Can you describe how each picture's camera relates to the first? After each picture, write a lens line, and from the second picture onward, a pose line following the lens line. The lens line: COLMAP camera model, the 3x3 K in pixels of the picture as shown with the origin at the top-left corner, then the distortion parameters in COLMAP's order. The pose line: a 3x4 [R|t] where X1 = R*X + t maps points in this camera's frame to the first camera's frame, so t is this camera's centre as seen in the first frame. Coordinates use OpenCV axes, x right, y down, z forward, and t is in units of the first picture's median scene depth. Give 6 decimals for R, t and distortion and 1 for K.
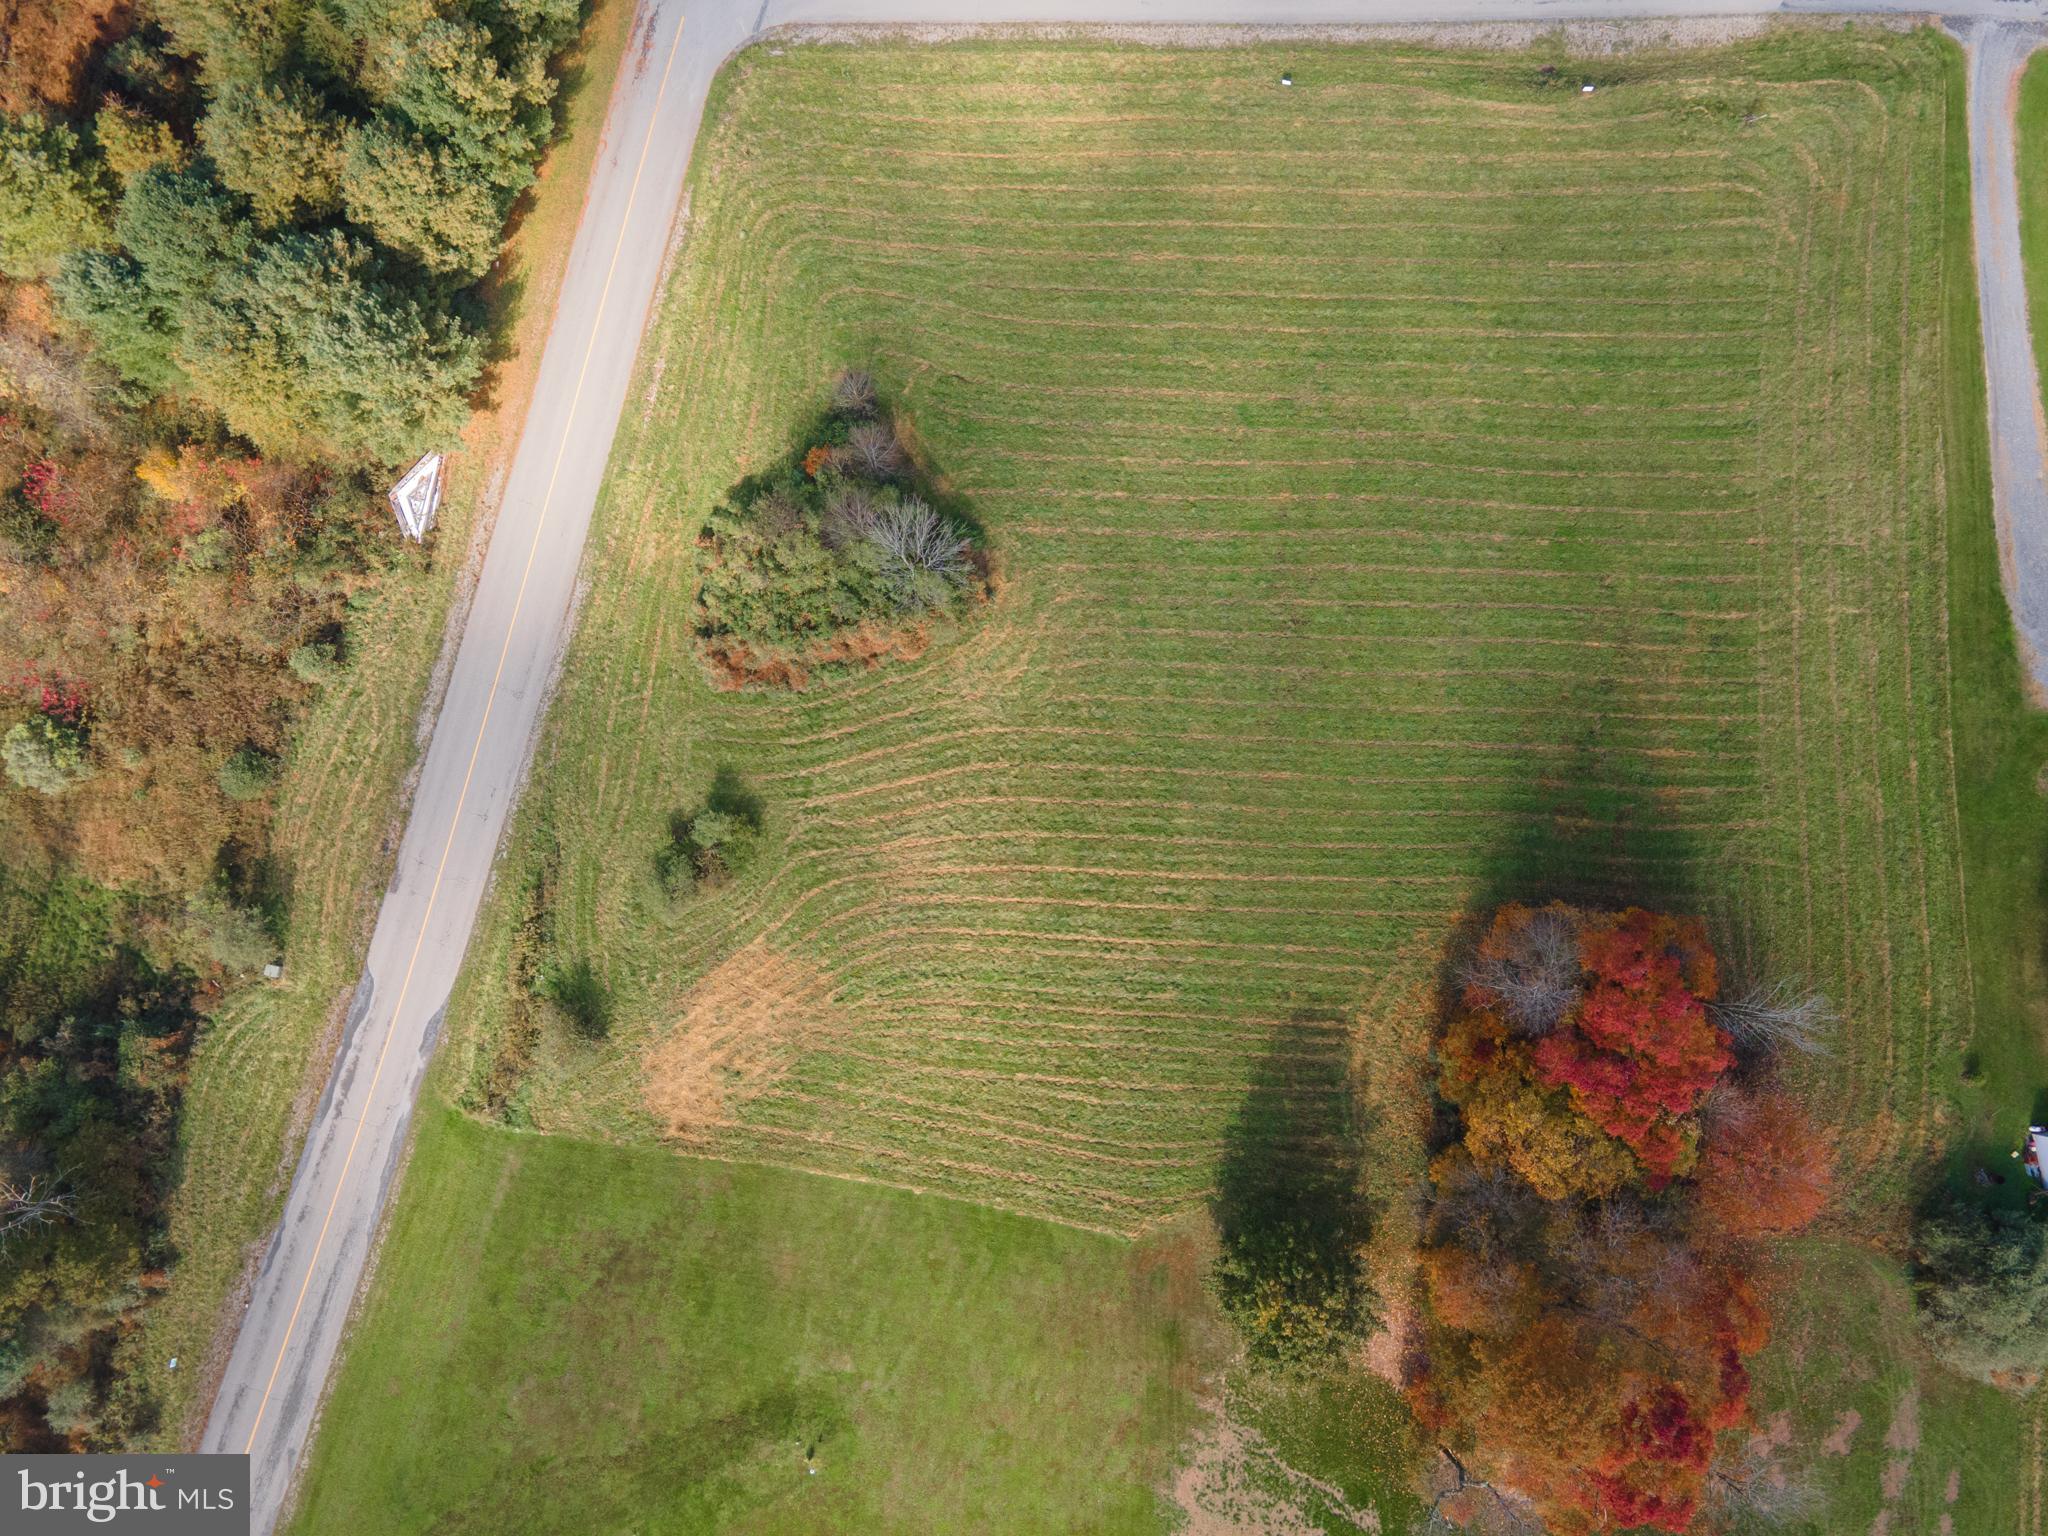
lens RADIAL K [[1500.9, 0, 1027.6], [0, 1500.9, 767.9], [0, 0, 1]] dist [0.019725, 0.041463]
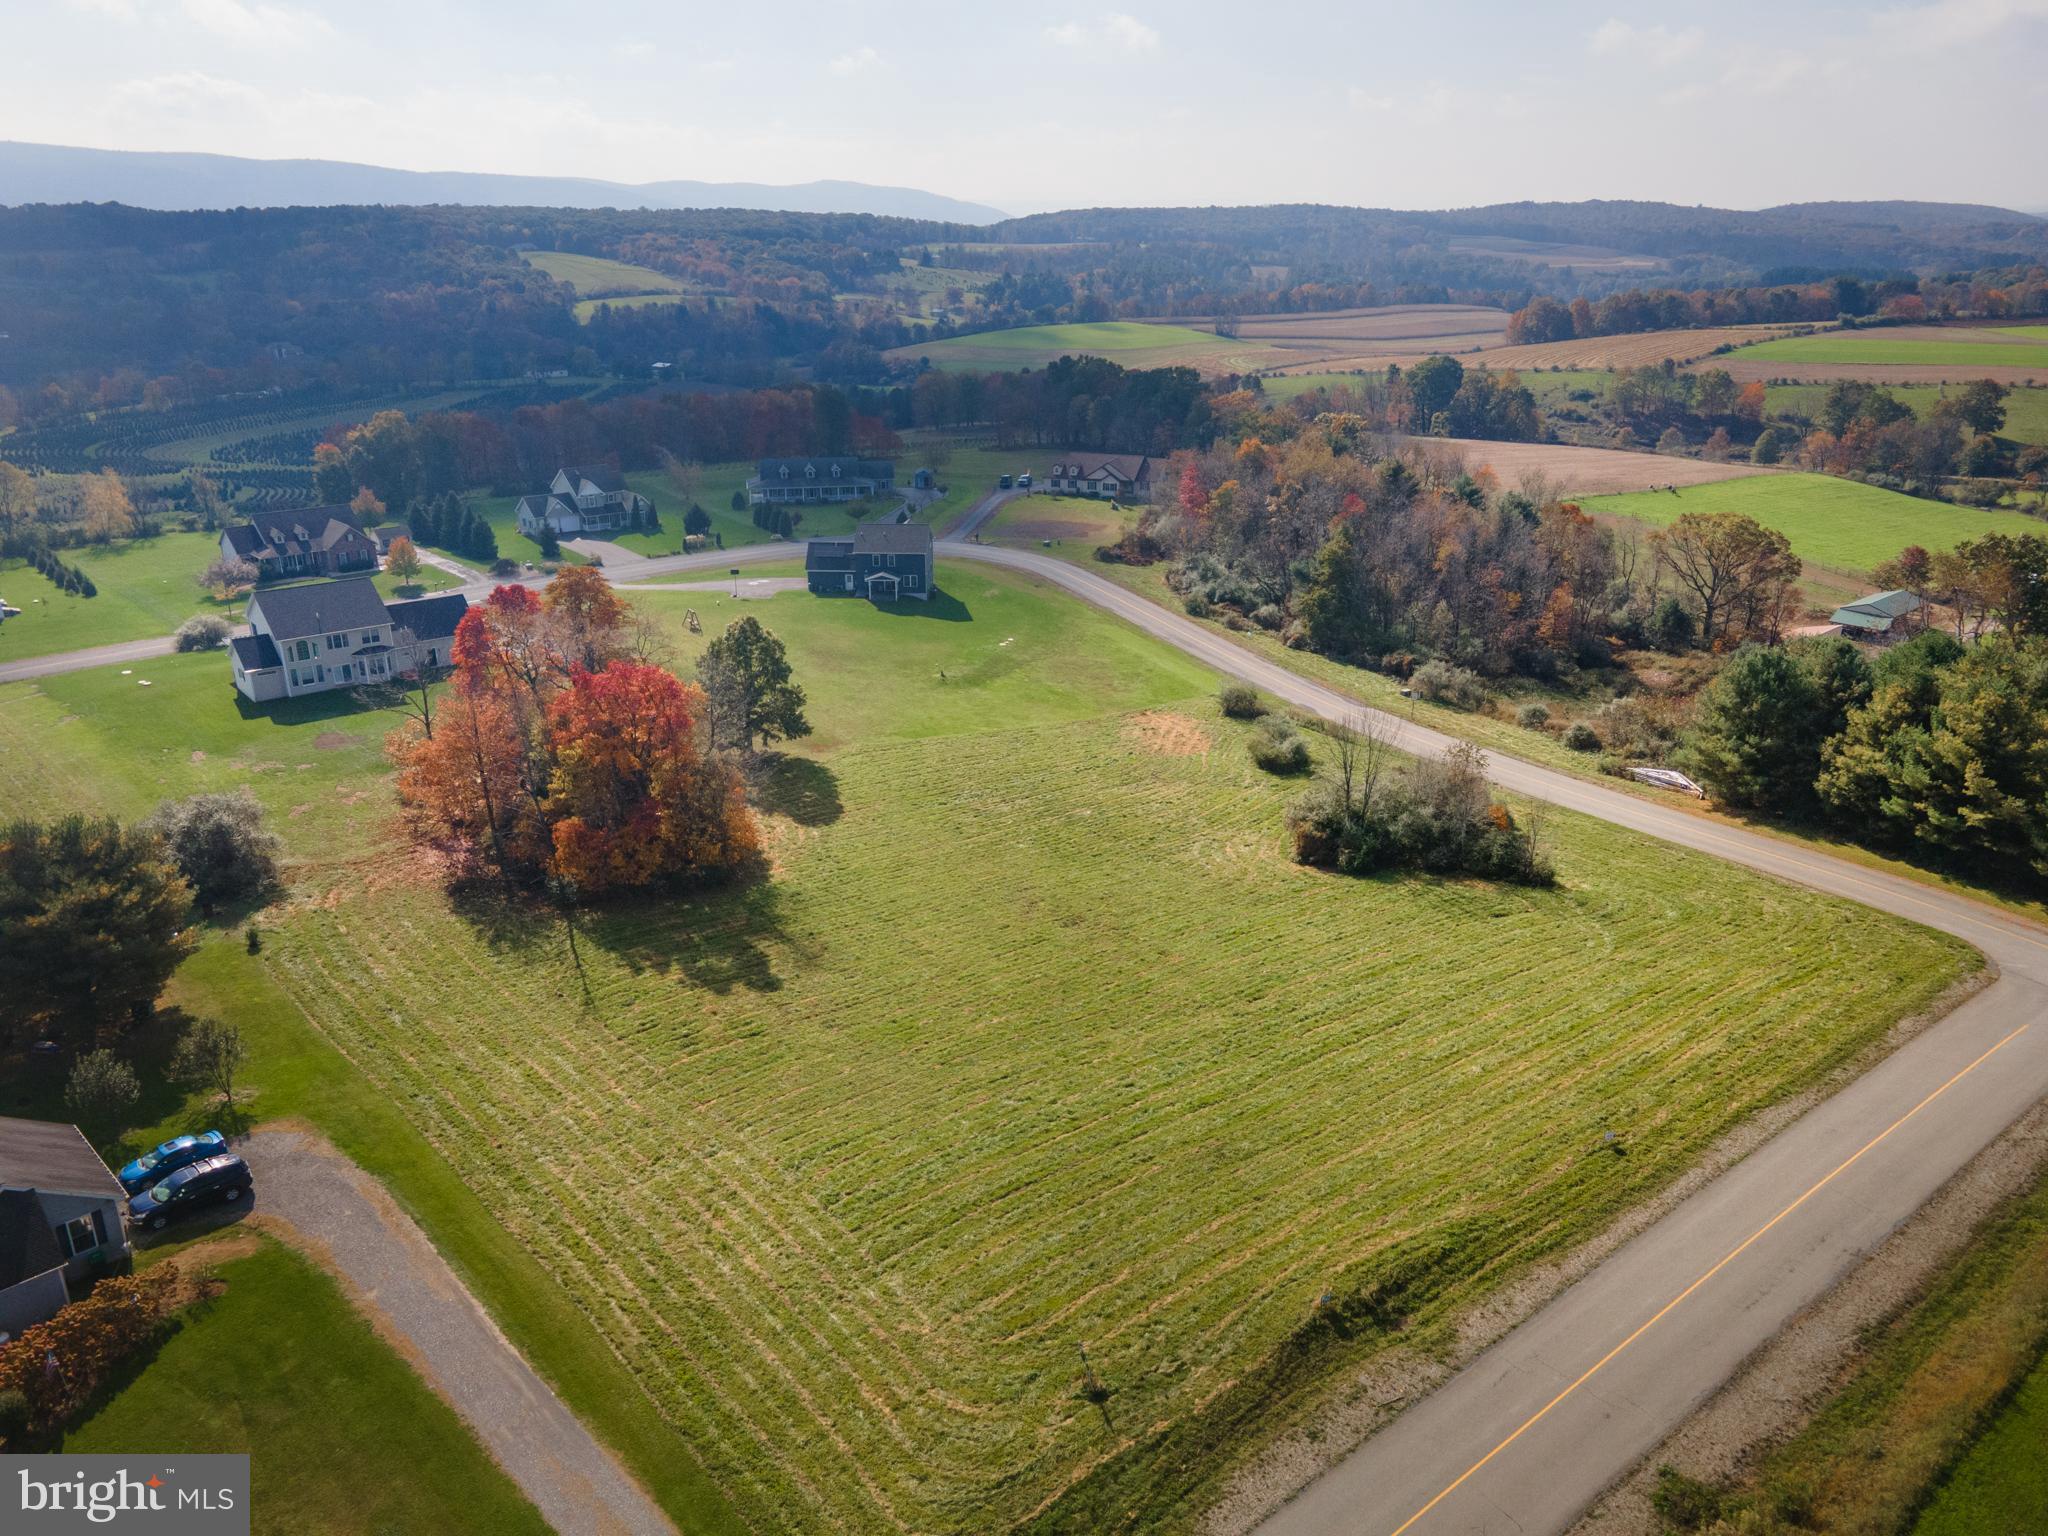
lens RADIAL K [[1500.9, 0, 1021.0], [0, 1500.9, 764.5], [0, 0, 1]] dist [0.019725, 0.041463]
pose [[-0.751875, 0.245446, -0.611915, 0.770042], [-0.654193, -0.162376, 0.738692, -0.772175], [0.081948, 0.955714, 0.282656, 0.621322]]
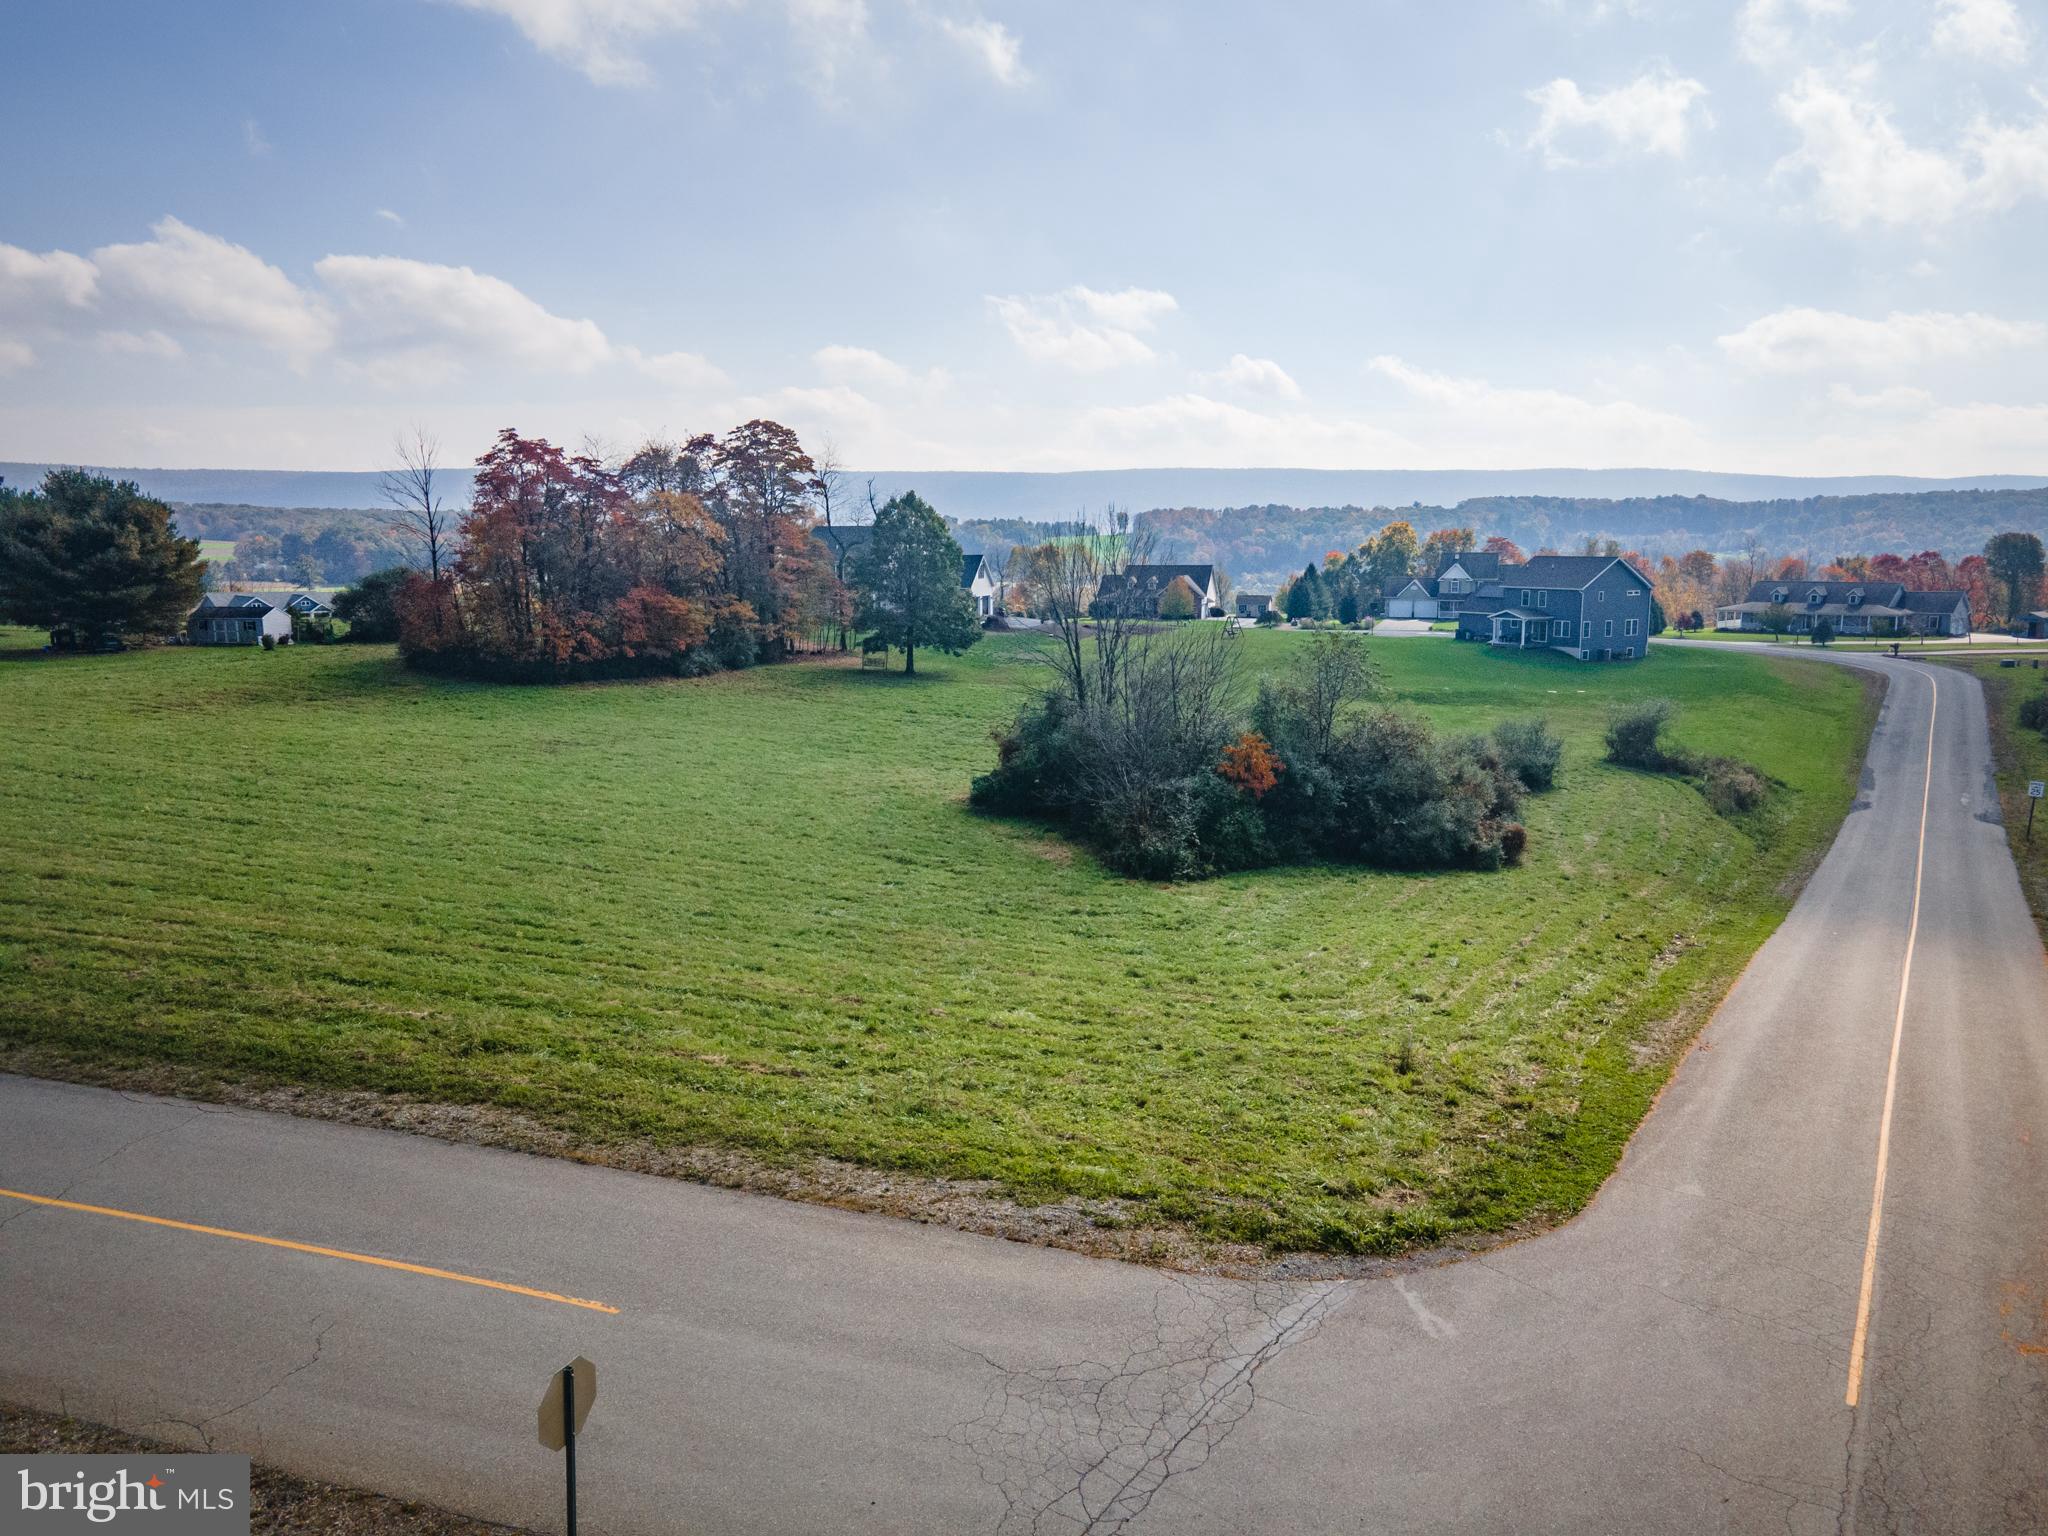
lens RADIAL K [[1500.9, 0, 1022.6], [0, 1500.9, 762.6], [0, 0, 1]] dist [0.019725, 0.041463]
pose [[-0.963735, -0.022650, 0.265898, -0.196115], [0.266649, -0.042016, 0.962877, -0.678989], [-0.010638, 0.998860, 0.046532, 0.970943]]
